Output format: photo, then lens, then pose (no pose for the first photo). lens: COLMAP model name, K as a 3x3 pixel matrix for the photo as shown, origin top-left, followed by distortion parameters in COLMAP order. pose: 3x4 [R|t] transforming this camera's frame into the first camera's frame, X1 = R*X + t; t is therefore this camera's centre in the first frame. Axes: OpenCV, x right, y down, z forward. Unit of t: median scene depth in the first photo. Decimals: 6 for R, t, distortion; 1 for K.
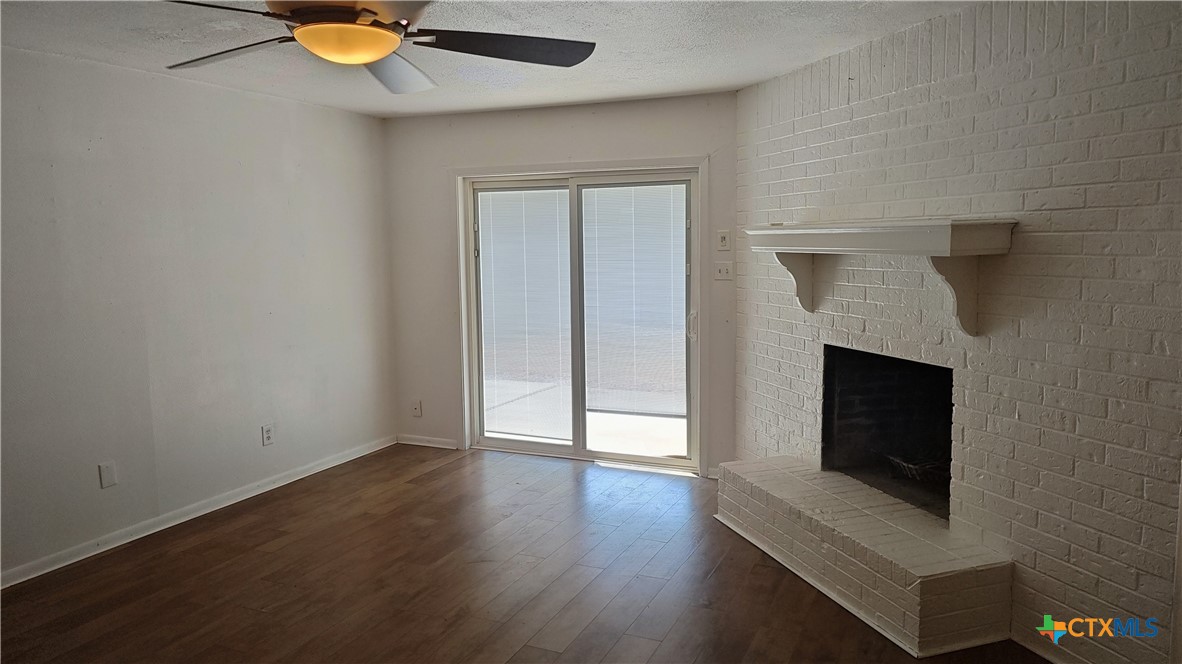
lens RADIAL K [[816.4, 0, 588.8], [0, 816.4, 334.4], [0, 0, 1]] dist [0.031240, -0.024882]
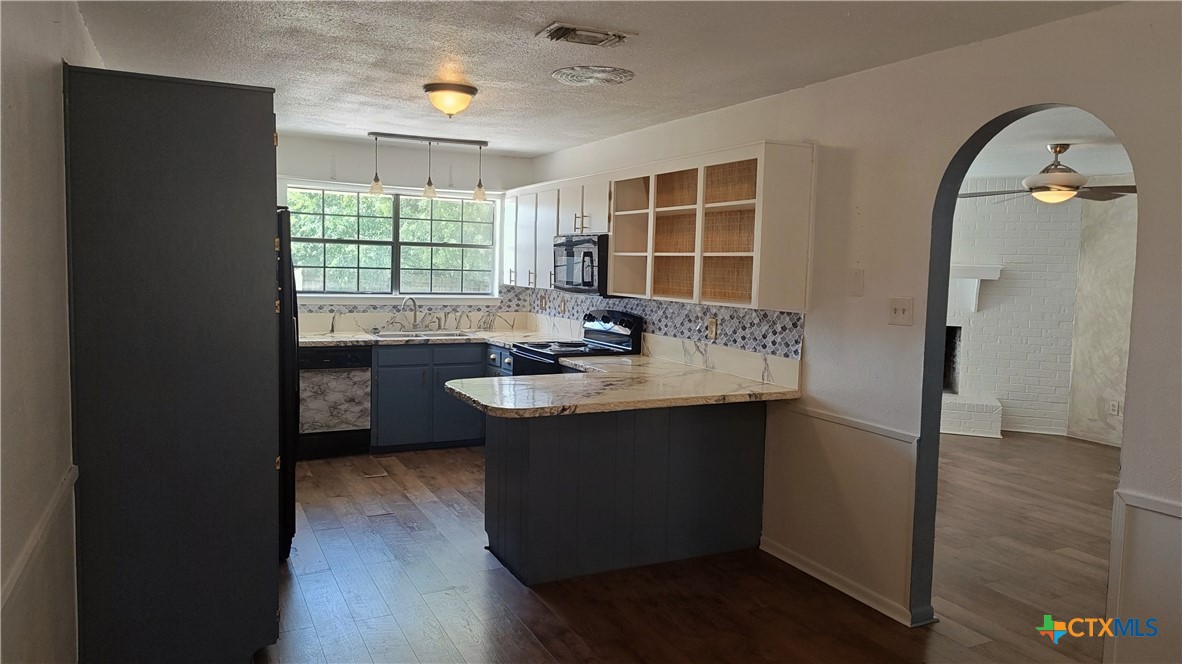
lens RADIAL K [[816.4, 0, 593.2], [0, 816.4, 329.9], [0, 0, 1]] dist [0.031240, -0.024882]
pose [[0.619452, -0.033285, 0.784329, -1.333336], [0.056677, 0.998390, -0.002394, -0.002301], [-0.782986, 0.045937, 0.620341, 0.229185]]
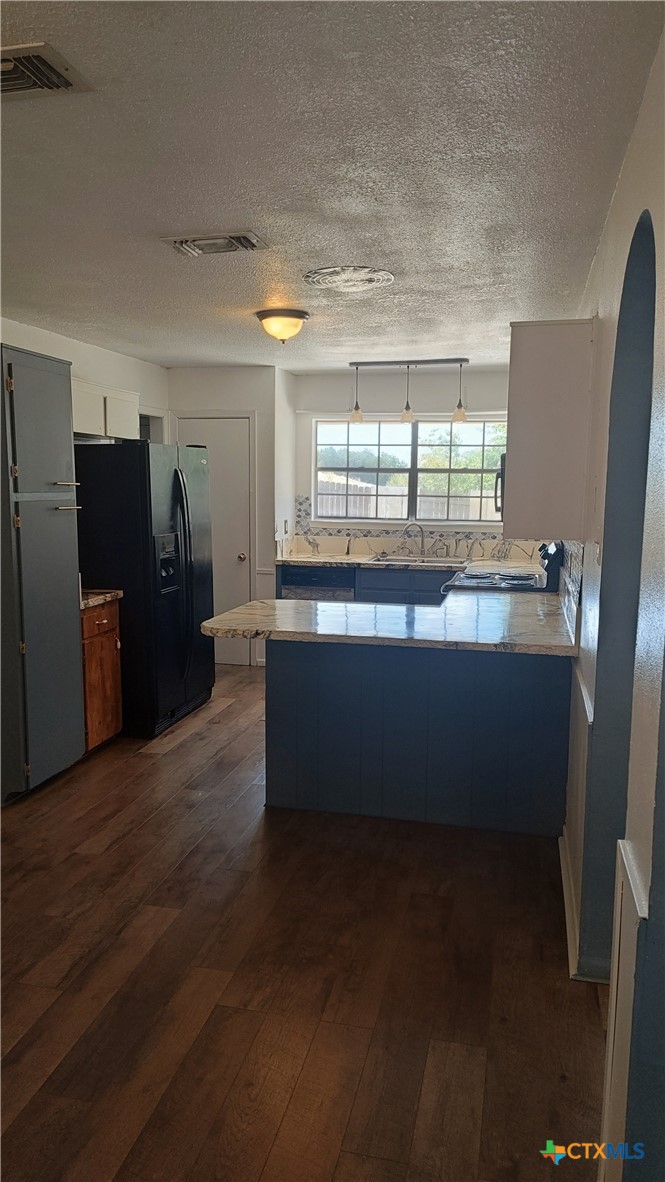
lens RADIAL K [[816.4, 0, 336.7], [0, 816.4, 591.0], [0, 0, 1]] dist [0.031240, -0.024882]
pose [[0.977777, -0.000822, 0.209645, -0.891544], [-0.002386, 0.999884, 0.015048, 0.015759], [-0.209633, -0.015214, 0.977662, 0.006856]]
